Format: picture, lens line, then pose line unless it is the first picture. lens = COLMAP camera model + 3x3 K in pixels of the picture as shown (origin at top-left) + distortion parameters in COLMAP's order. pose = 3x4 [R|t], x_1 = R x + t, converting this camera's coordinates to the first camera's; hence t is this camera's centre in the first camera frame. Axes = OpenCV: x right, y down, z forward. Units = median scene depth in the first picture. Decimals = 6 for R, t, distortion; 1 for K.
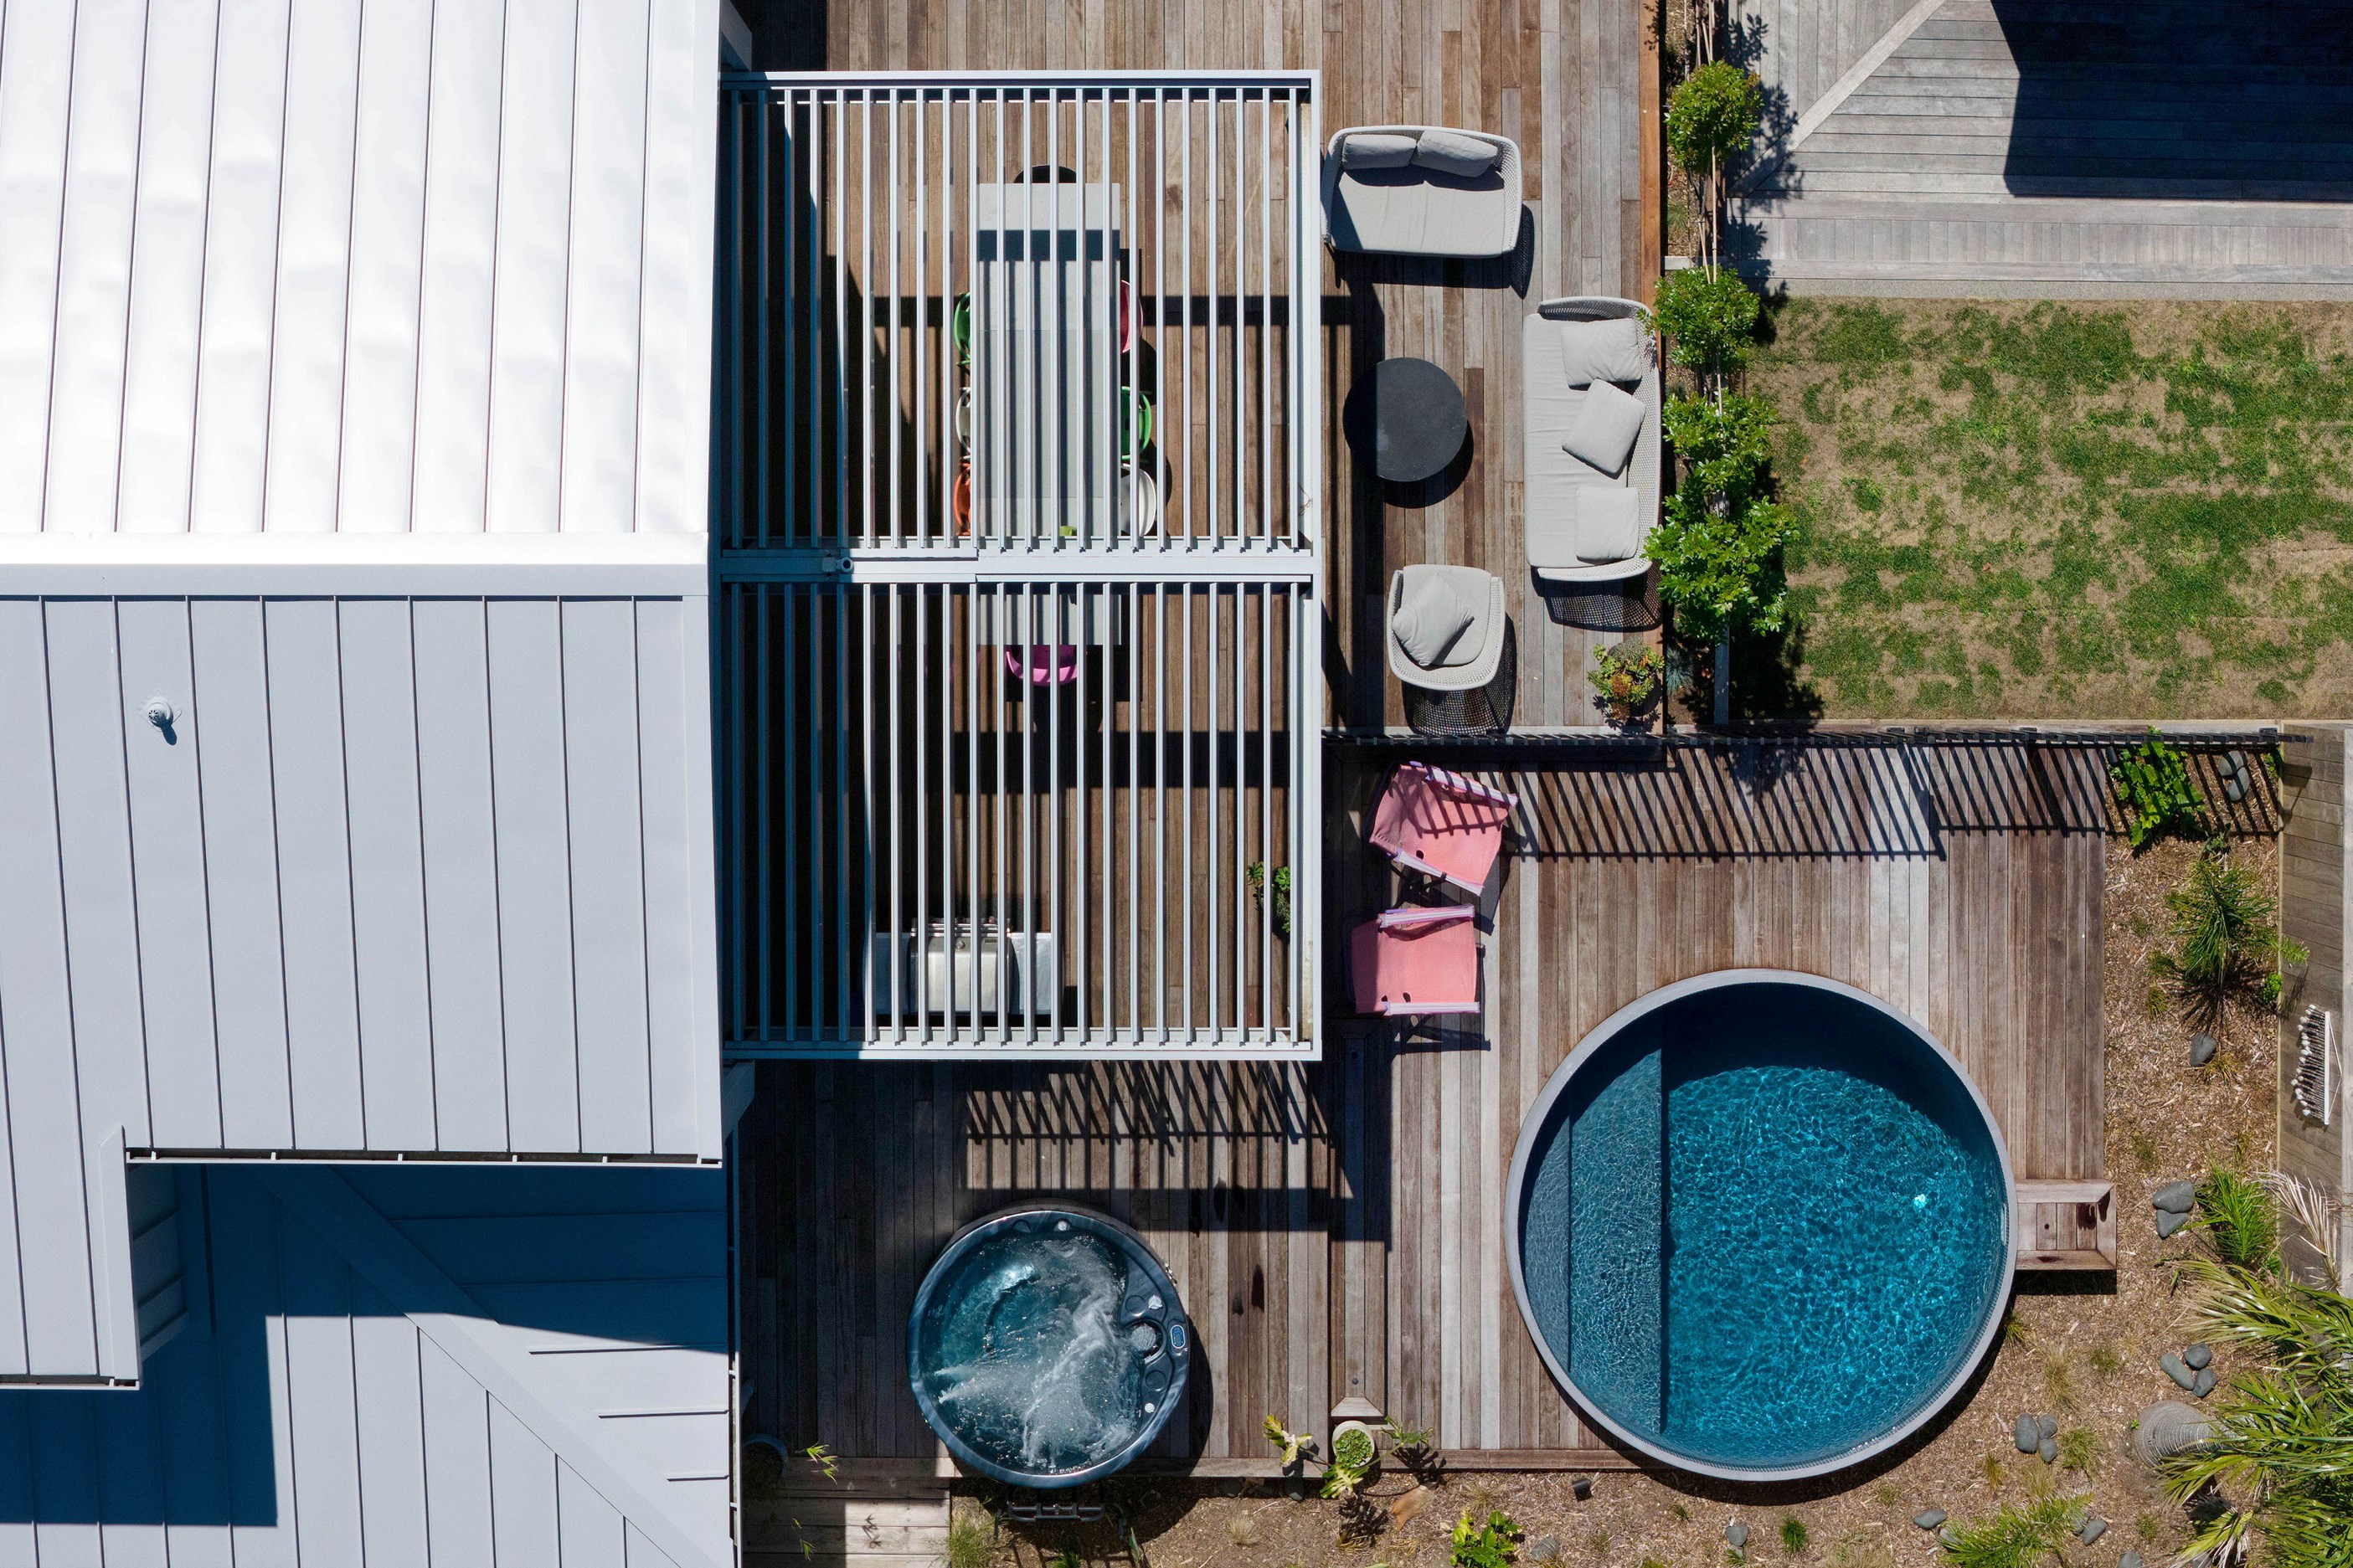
lens RADIAL K [[4728.3, 0, 1176.5], [0, 4728.3, 784.0], [0, 0, 1]] dist [-0.621940, 4.333939]
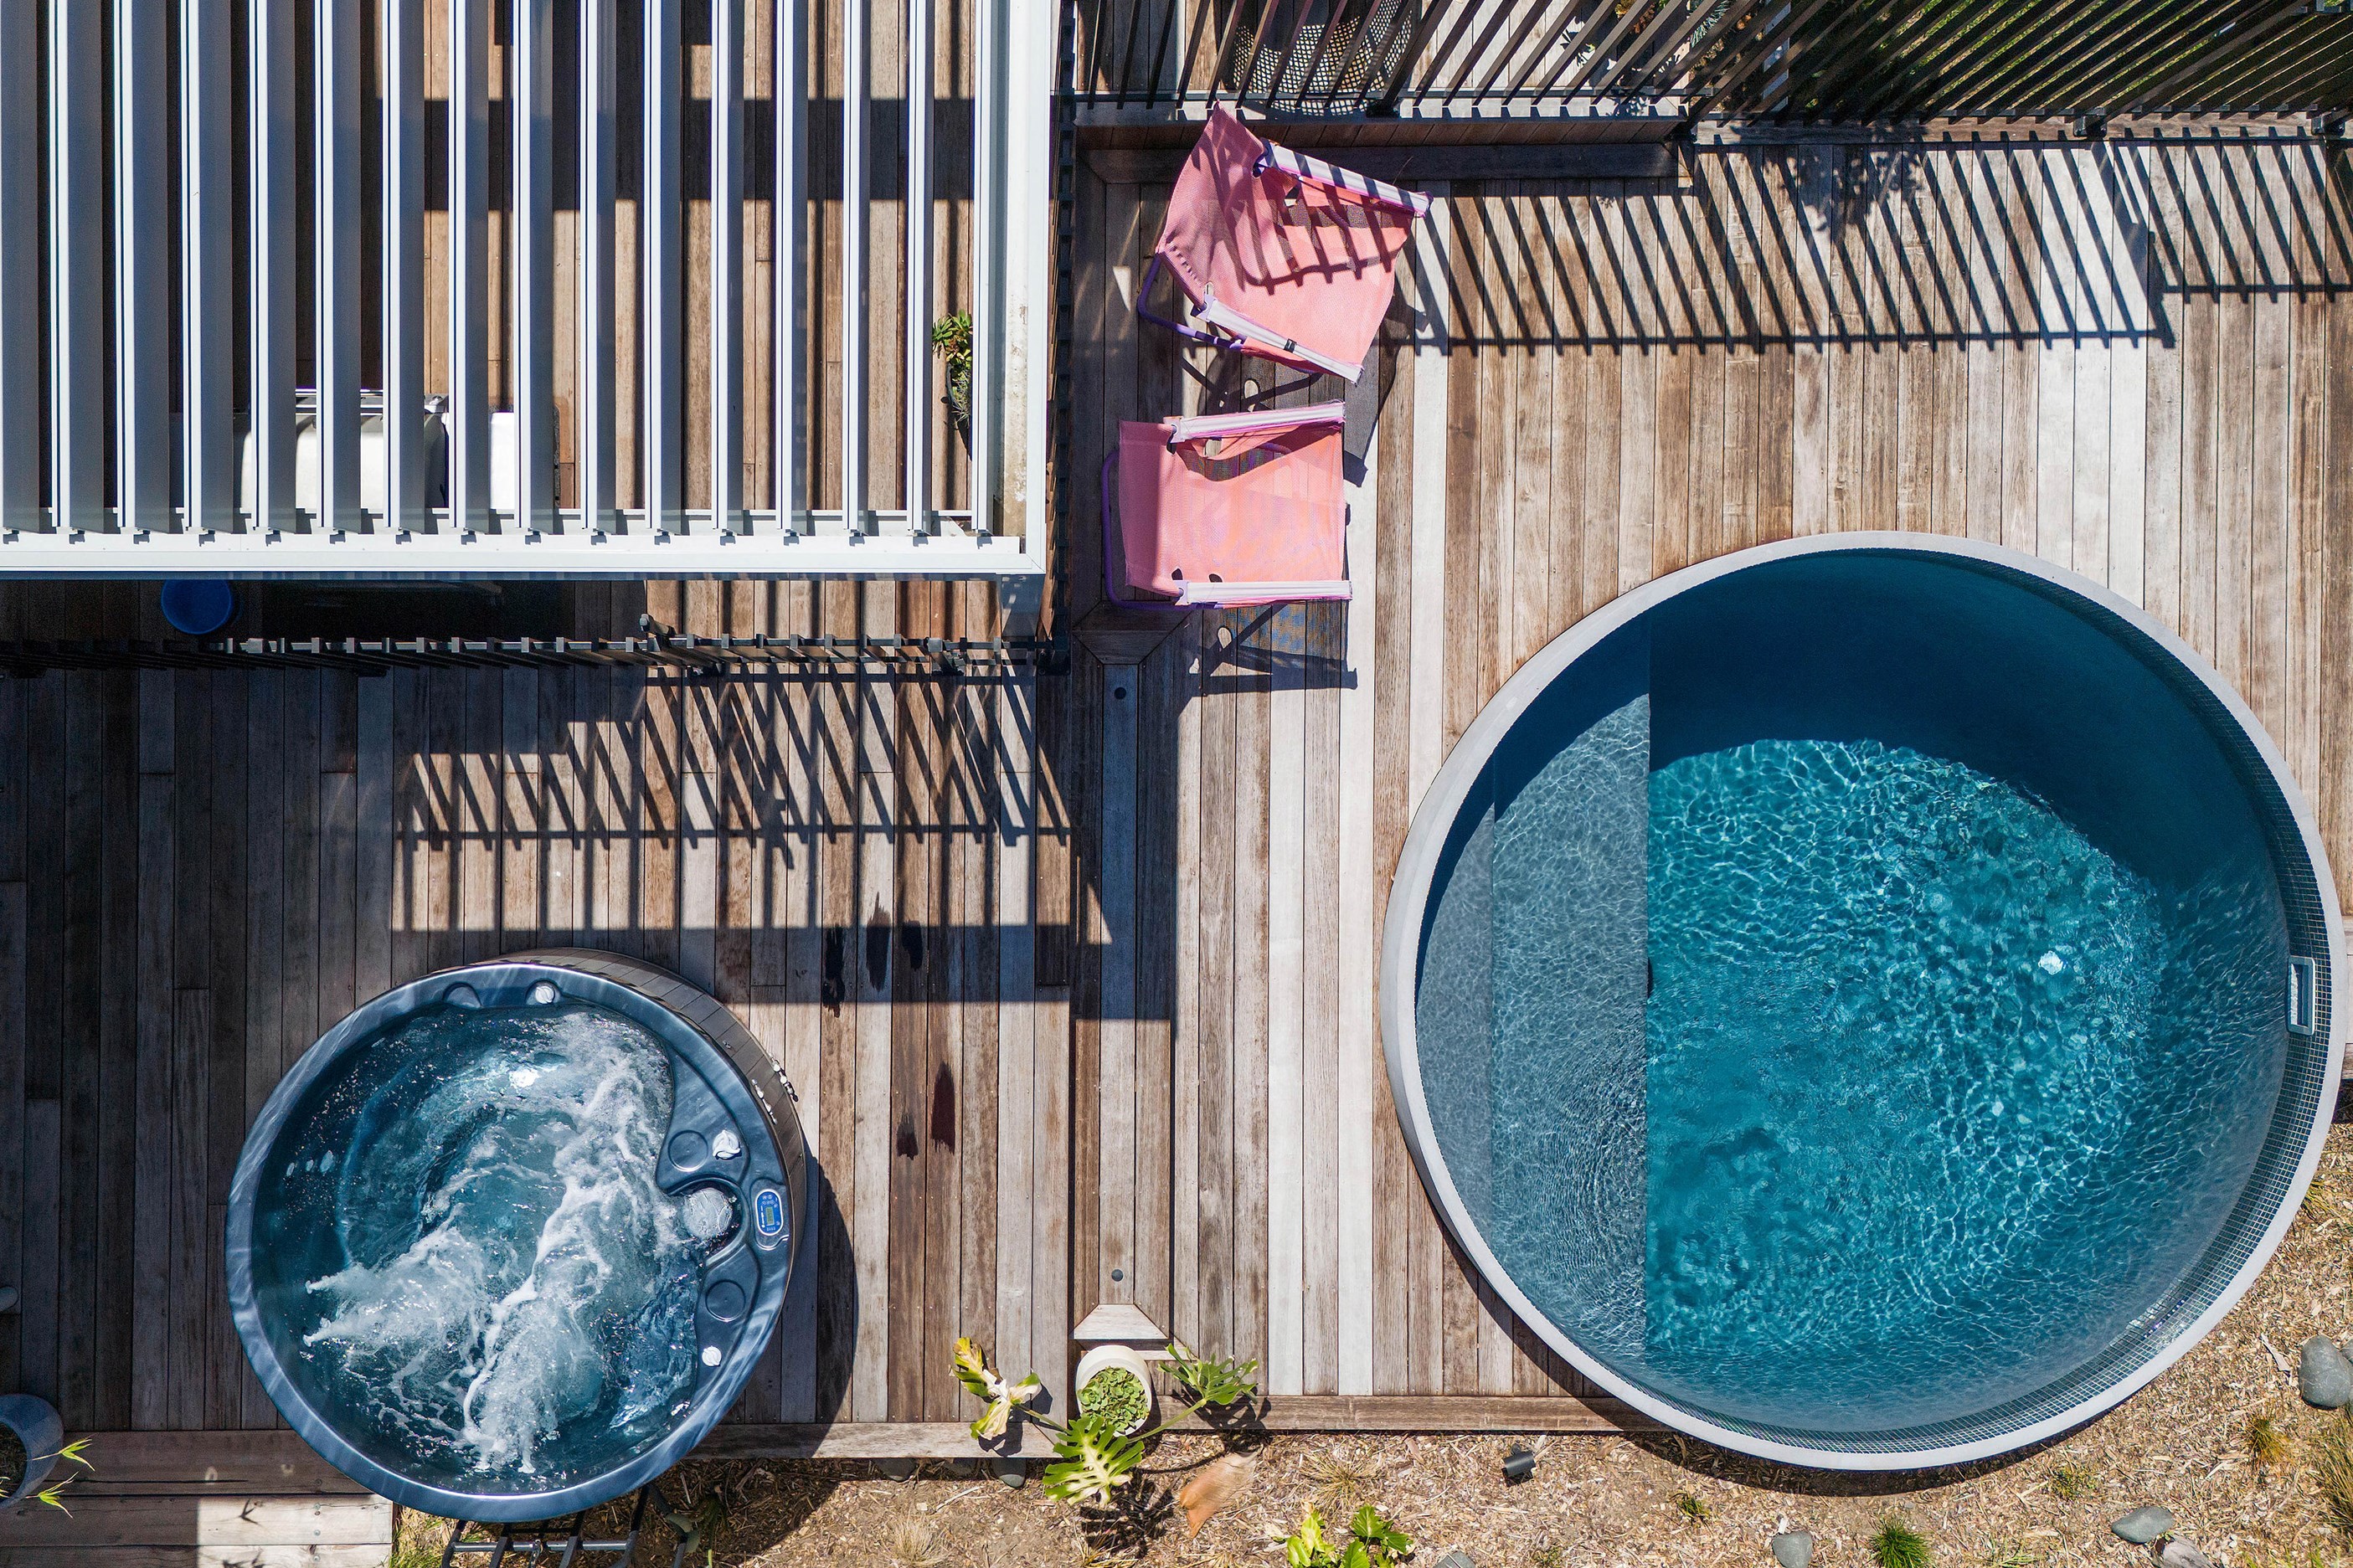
lens RADIAL K [[1809.9, 0, 1297.2], [0, 1809.9, 789.8], [0, 0, 1]] dist [0.004830, 0.002297]
pose [[0.990238, 0.013430, 0.138736, 0.028717], [-0.008271, 0.999255, -0.037701, 0.077523], [-0.139139, 0.036186, 0.989611, 0.782370]]
